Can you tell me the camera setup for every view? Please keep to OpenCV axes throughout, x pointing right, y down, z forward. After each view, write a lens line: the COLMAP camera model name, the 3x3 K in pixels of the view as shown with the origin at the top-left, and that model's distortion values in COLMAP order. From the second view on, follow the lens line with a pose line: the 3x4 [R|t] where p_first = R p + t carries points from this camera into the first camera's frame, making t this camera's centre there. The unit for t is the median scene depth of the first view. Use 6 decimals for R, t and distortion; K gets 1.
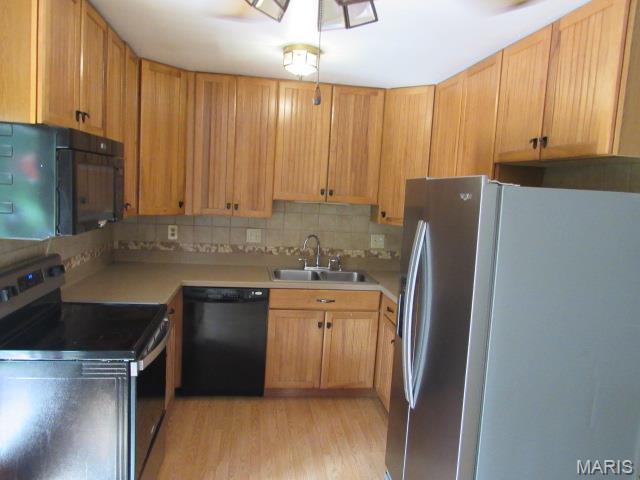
lens RADIAL K [[462.0, 0, 315.4], [0, 462.0, 239.7], [0, 0, 1]] dist [-0.031580, 0.022695]
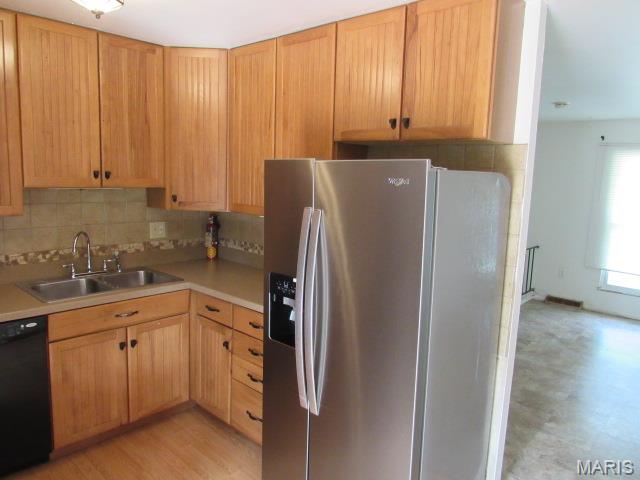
lens RADIAL K [[462.0, 0, 311.0], [0, 462.0, 239.8], [0, 0, 1]] dist [-0.031580, 0.022695]
pose [[0.771039, -0.121249, 0.625138, -0.206568], [0.081502, 0.992421, 0.091963, -0.038817], [-0.631551, -0.019957, 0.775078, 0.194555]]
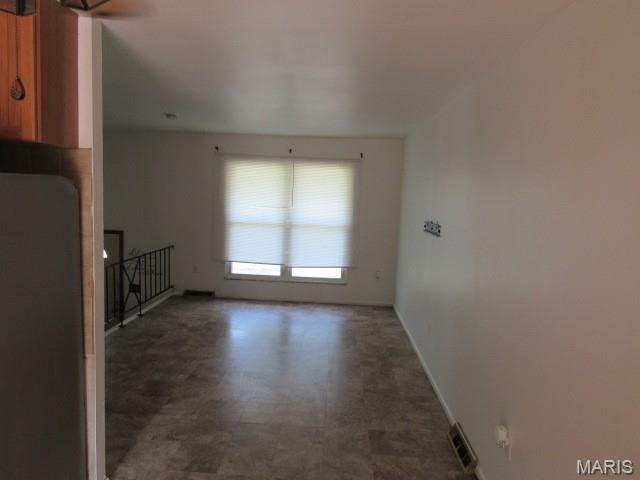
lens RADIAL K [[462.0, 0, 314.2], [0, 462.0, 242.4], [0, 0, 1]] dist [-0.031580, 0.022695]
pose [[0.190084, -0.159854, 0.968666, -0.171083], [0.090196, 0.985326, 0.144904, -0.021563], [-0.977616, 0.059826, 0.201713, 0.063389]]
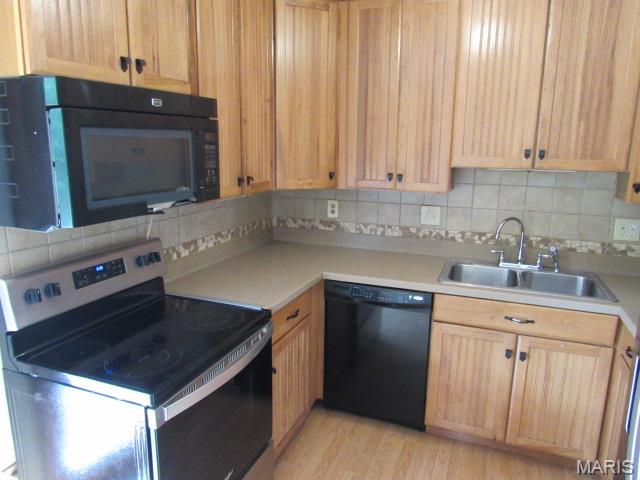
lens RADIAL K [[462.0, 0, 315.6], [0, 462.0, 239.7], [0, 0, 1]] dist [-0.031580, 0.022695]
pose [[0.870257, 0.053524, -0.489681, 0.082644], [-0.017701, 0.996835, 0.077500, -0.027501], [0.492279, -0.058777, 0.868451, 0.287069]]
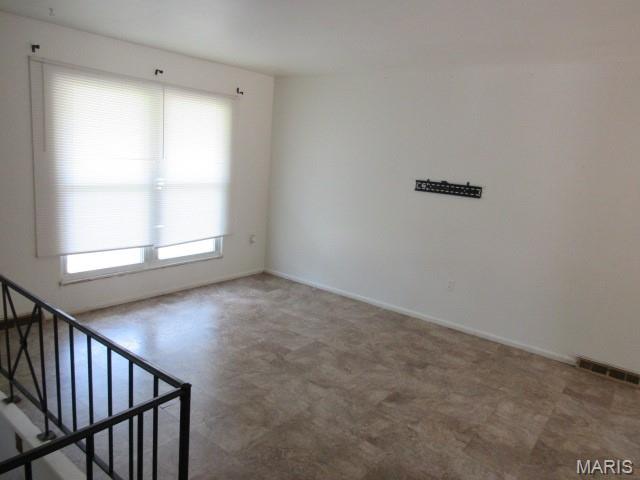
lens RADIAL K [[462.0, 0, 317.4], [0, 462.0, 245.1], [0, 0, 1]] dist [-0.031580, 0.022695]
pose [[-0.683164, -0.252968, 0.685051, 0.421333], [-0.026222, 0.945977, 0.323170, -0.092914], [-0.729794, 0.202815, -0.652891, 1.047940]]
